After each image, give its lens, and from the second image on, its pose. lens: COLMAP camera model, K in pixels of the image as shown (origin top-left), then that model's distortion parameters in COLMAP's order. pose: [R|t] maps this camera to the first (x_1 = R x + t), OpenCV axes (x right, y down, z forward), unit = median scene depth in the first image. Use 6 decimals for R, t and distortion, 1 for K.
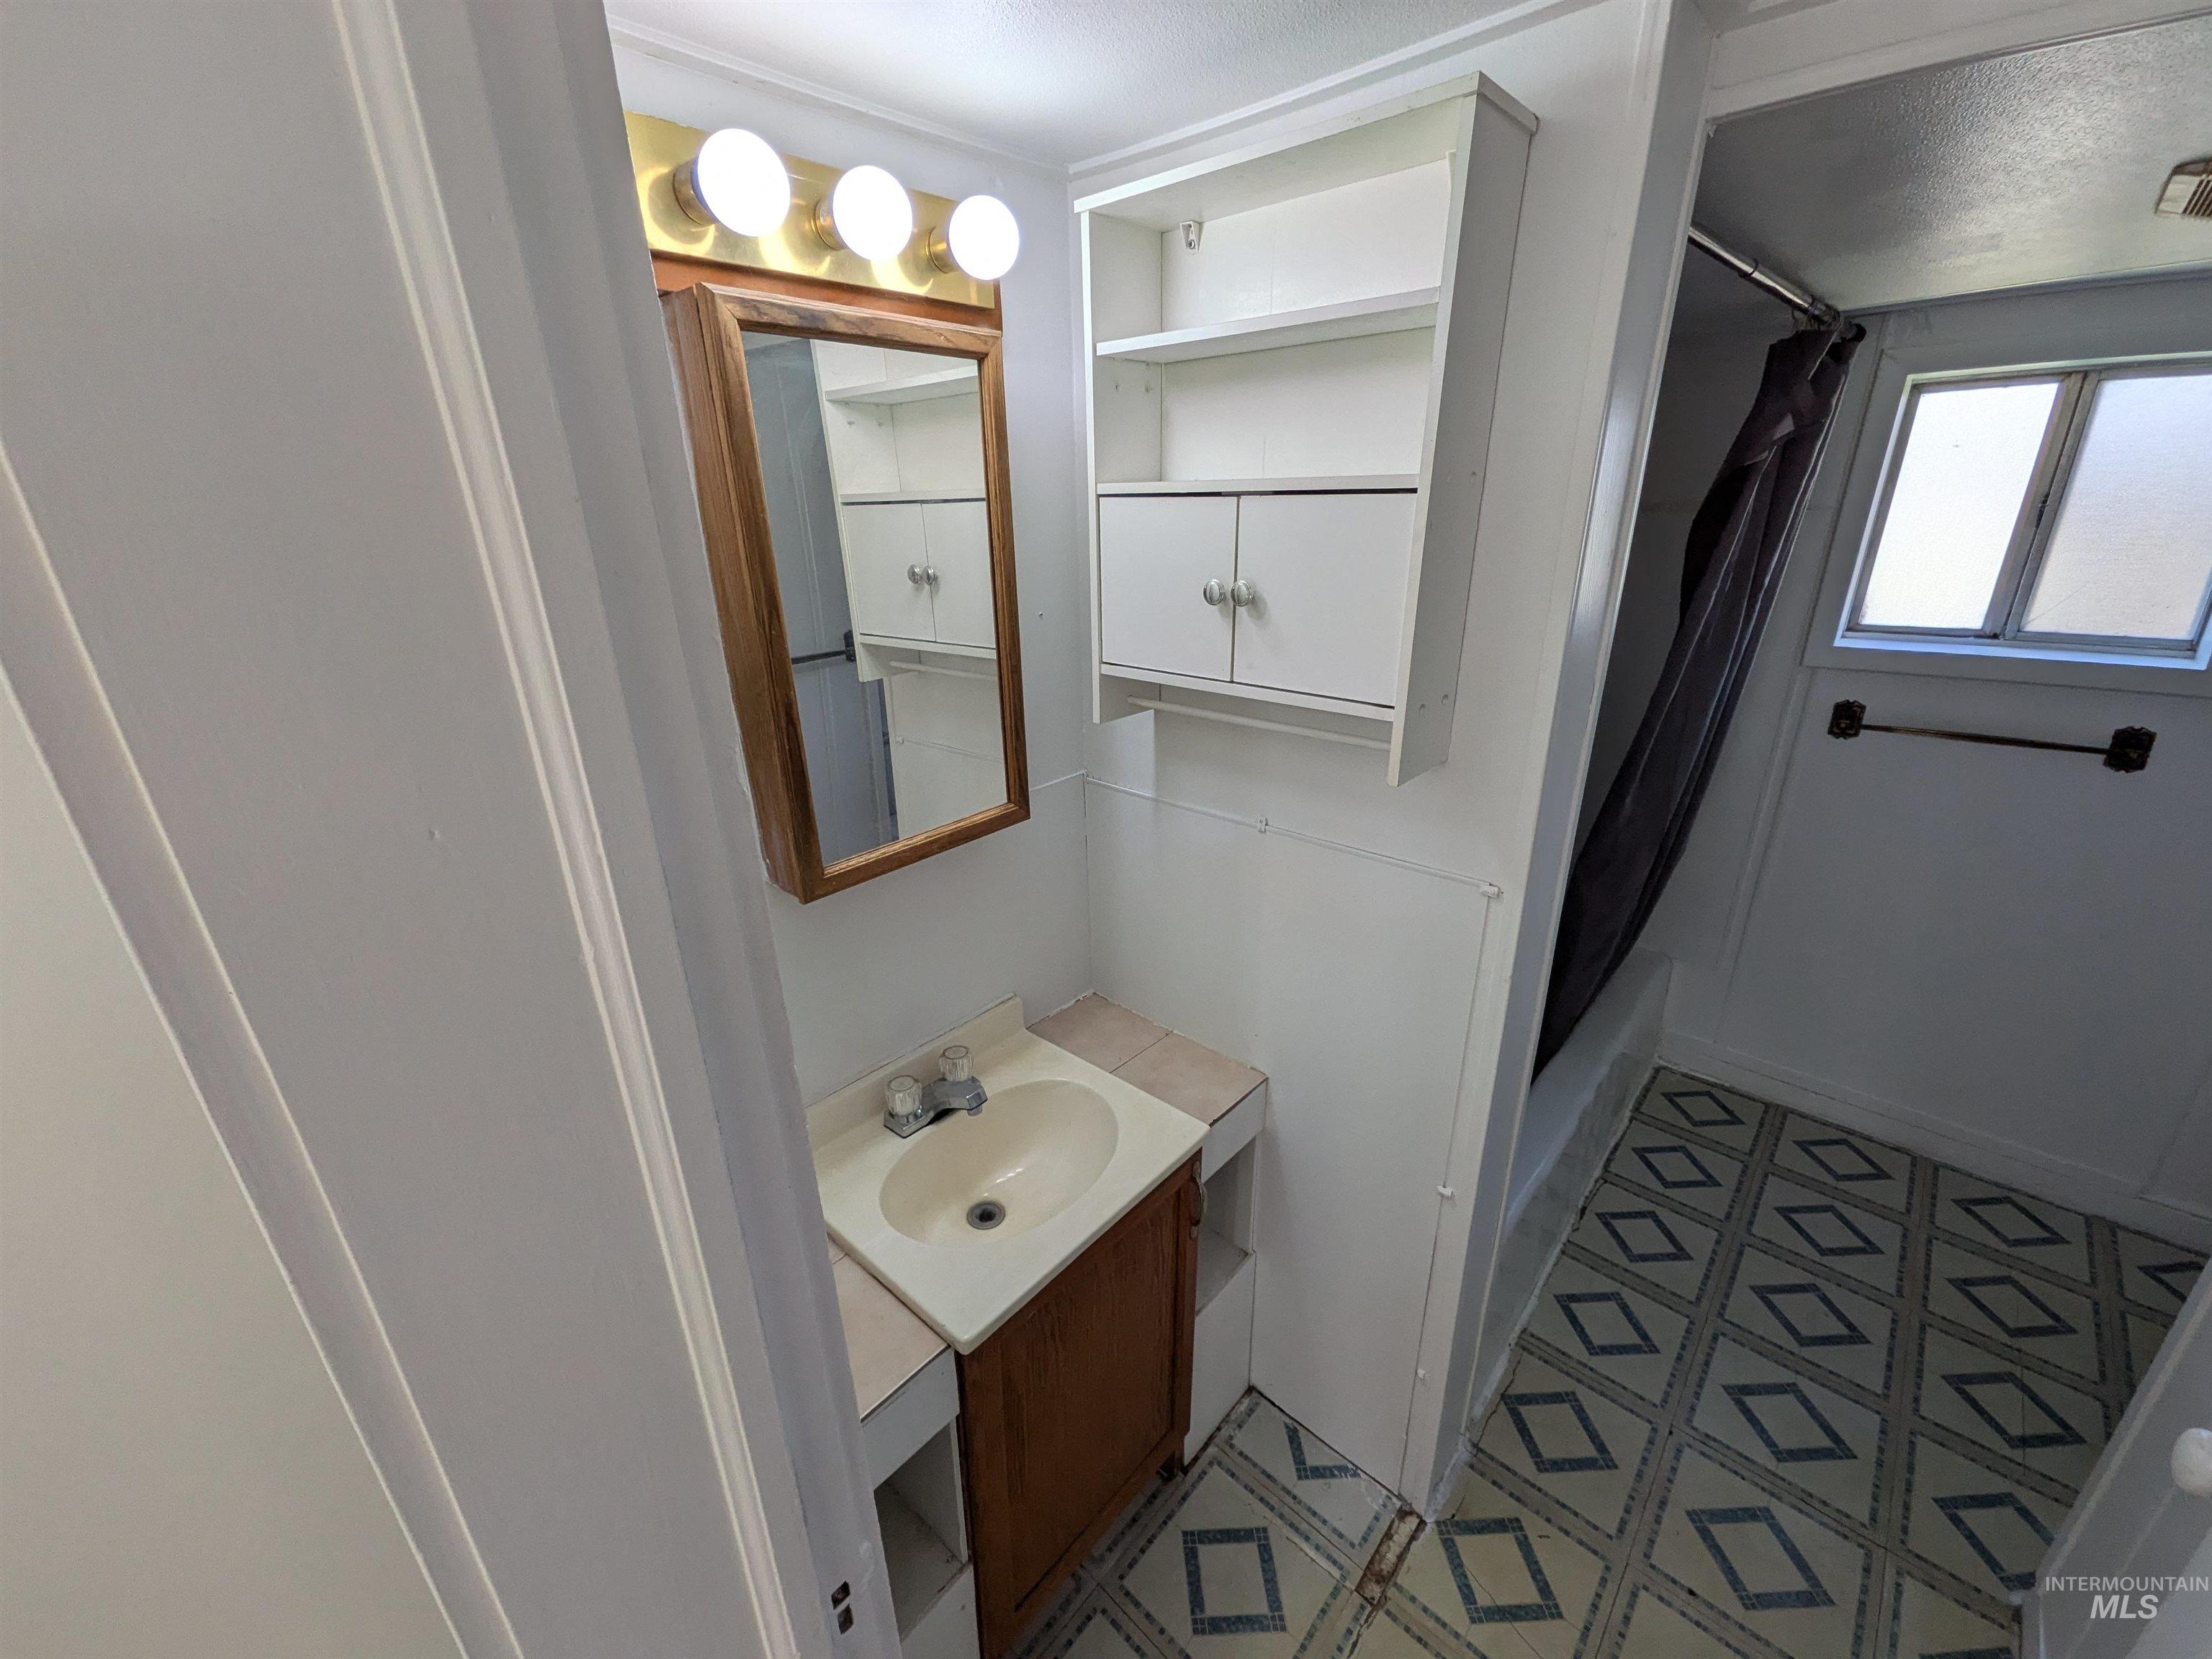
lens RADIAL K [[873.9, 0, 1101.2], [0, 873.9, 828.1], [0, 0, 1]] dist [0.003880, 0.000122]
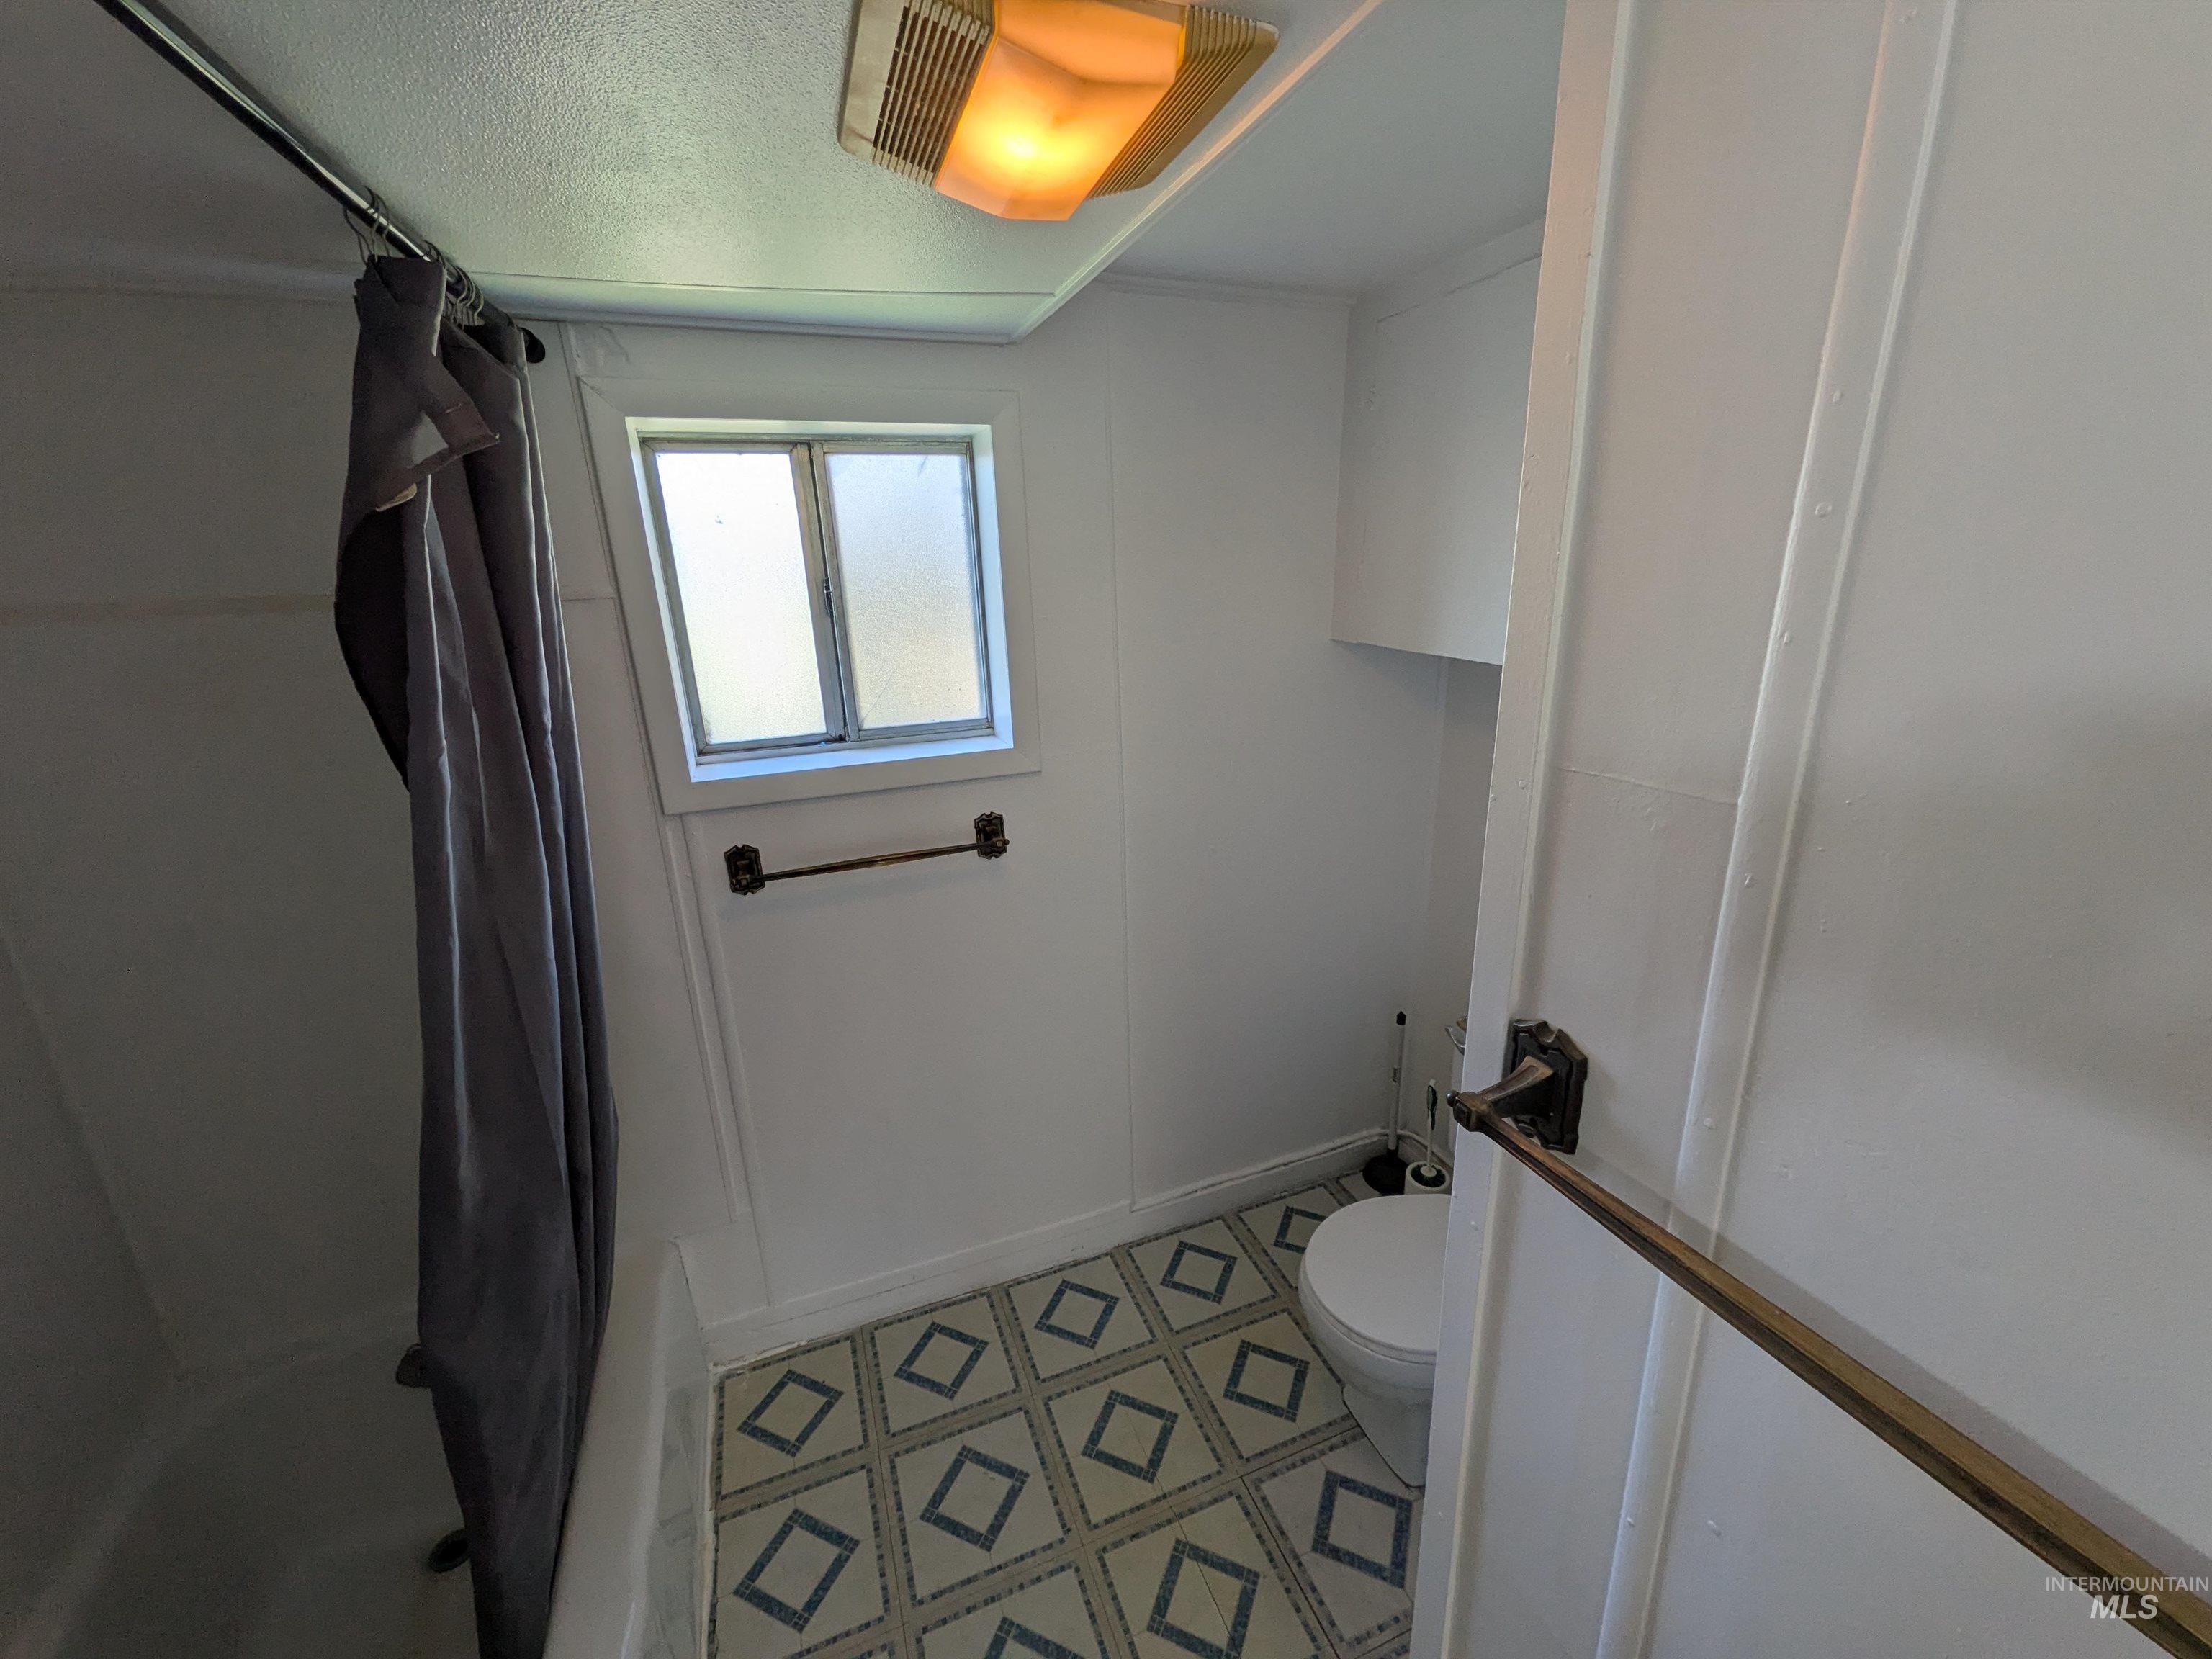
lens RADIAL K [[873.9, 0, 1101.5], [0, 873.9, 830.7], [0, 0, 1]] dist [0.003880, 0.000122]
pose [[0.438422, -0.249244, 0.863518, 0.303994], [0.343486, 0.934312, 0.095285, -0.107968], [-0.830544, 0.254831, 0.495235, 0.320700]]
